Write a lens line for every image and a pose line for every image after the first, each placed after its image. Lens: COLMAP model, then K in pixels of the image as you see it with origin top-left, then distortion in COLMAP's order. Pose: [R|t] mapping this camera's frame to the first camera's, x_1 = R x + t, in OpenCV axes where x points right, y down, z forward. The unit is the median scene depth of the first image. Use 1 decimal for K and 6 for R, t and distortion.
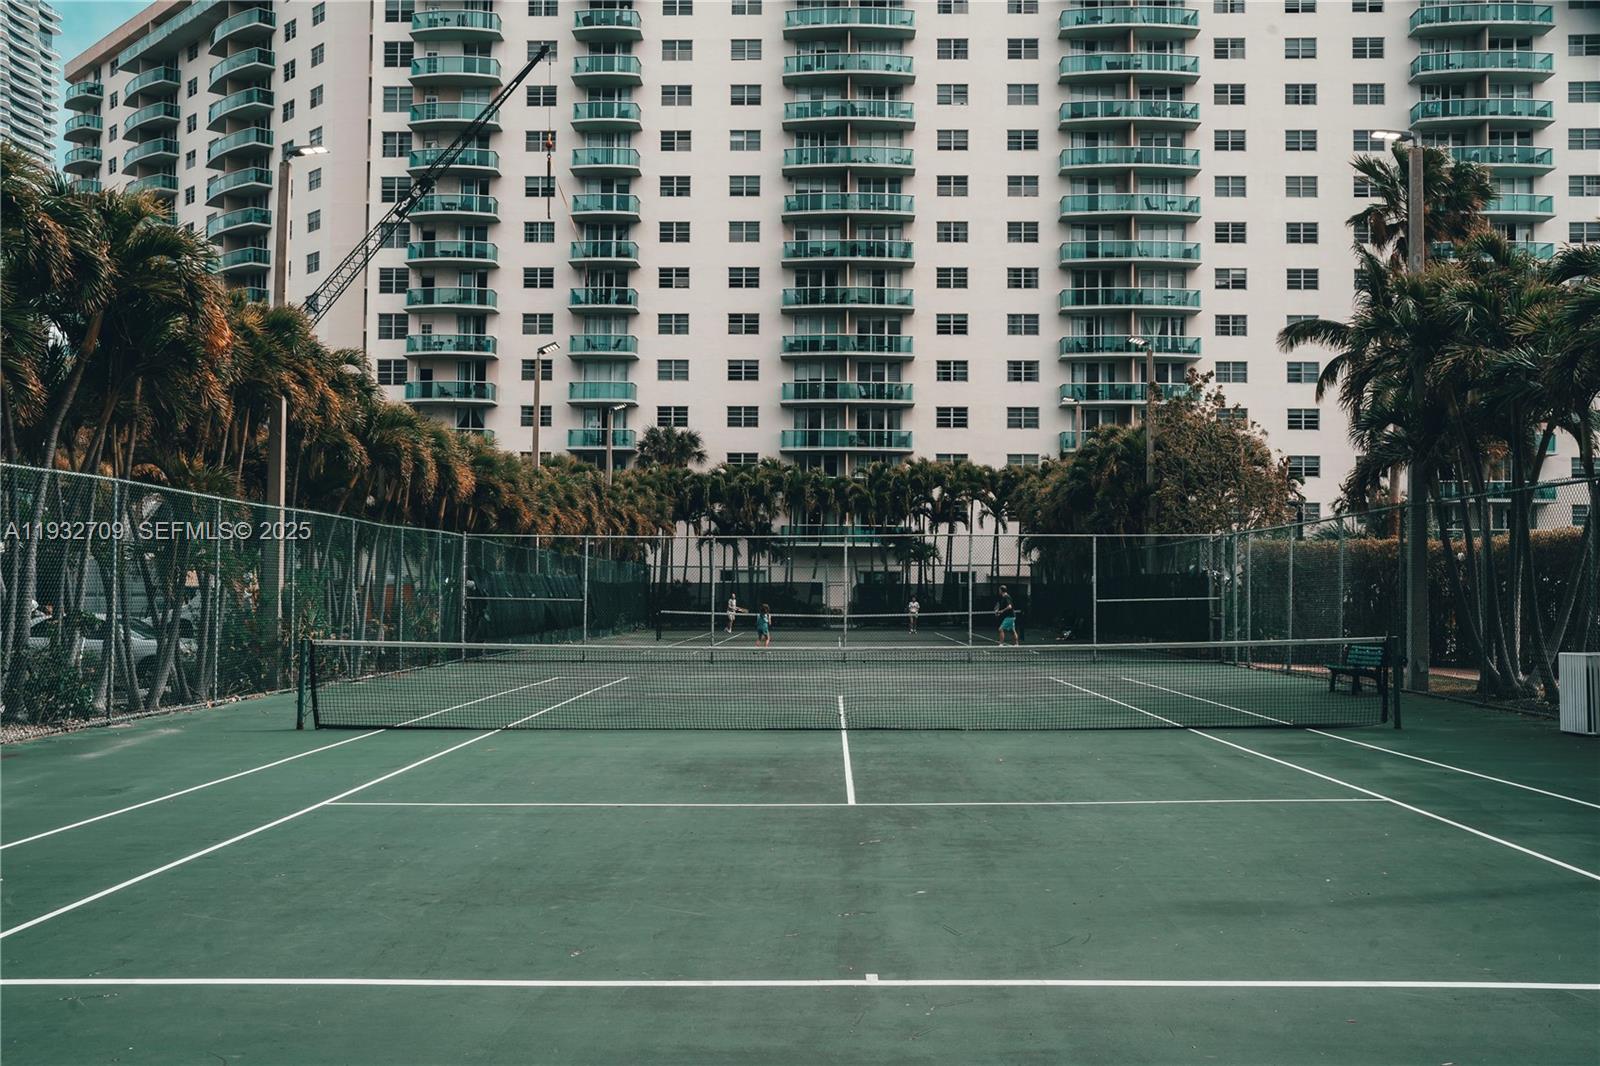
lens RADIAL K [[1614.1, 0, 798.0], [0, 1614.1, 523.4], [0, 0, 1]] dist [0.048243, 0.000000]
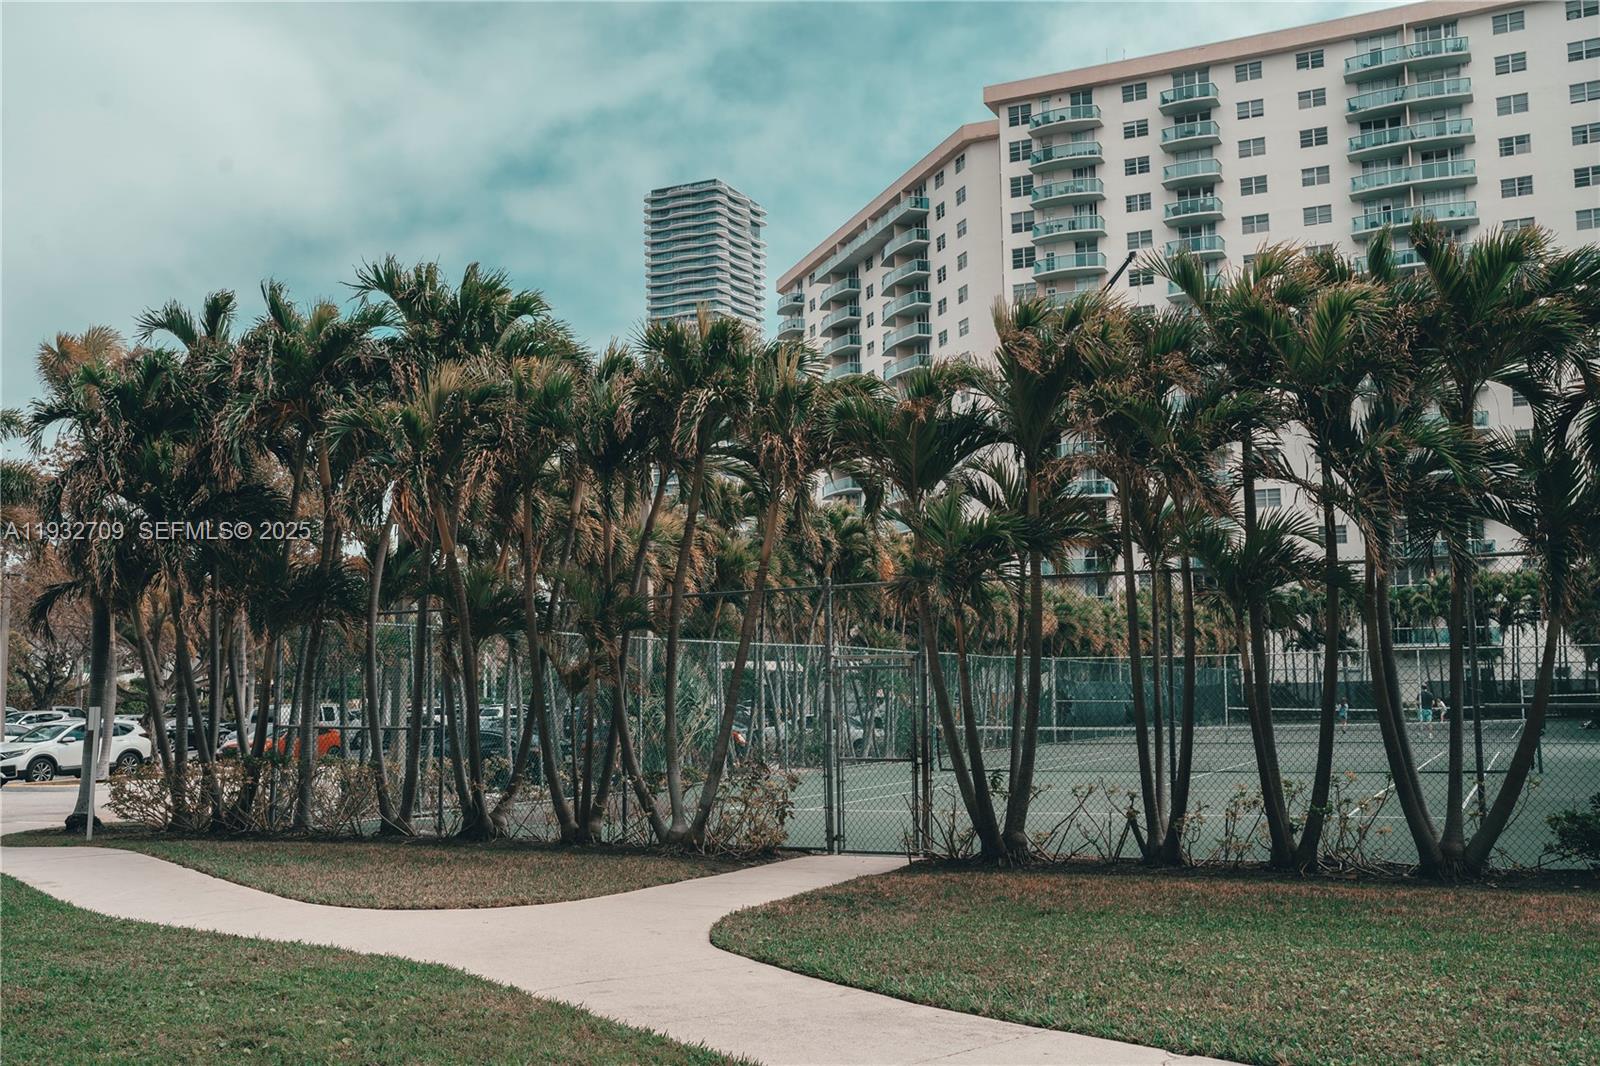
lens RADIAL K [[1614.1, 0, 799.7], [0, 1614.1, 534.7], [0, 0, 1]] dist [0.048243, 0.000000]
pose [[0.916776, -0.059377, -0.394963, 0.062496], [0.037754, 0.997343, -0.062302, -0.008037], [0.397613, 0.042206, 0.916582, -0.162374]]
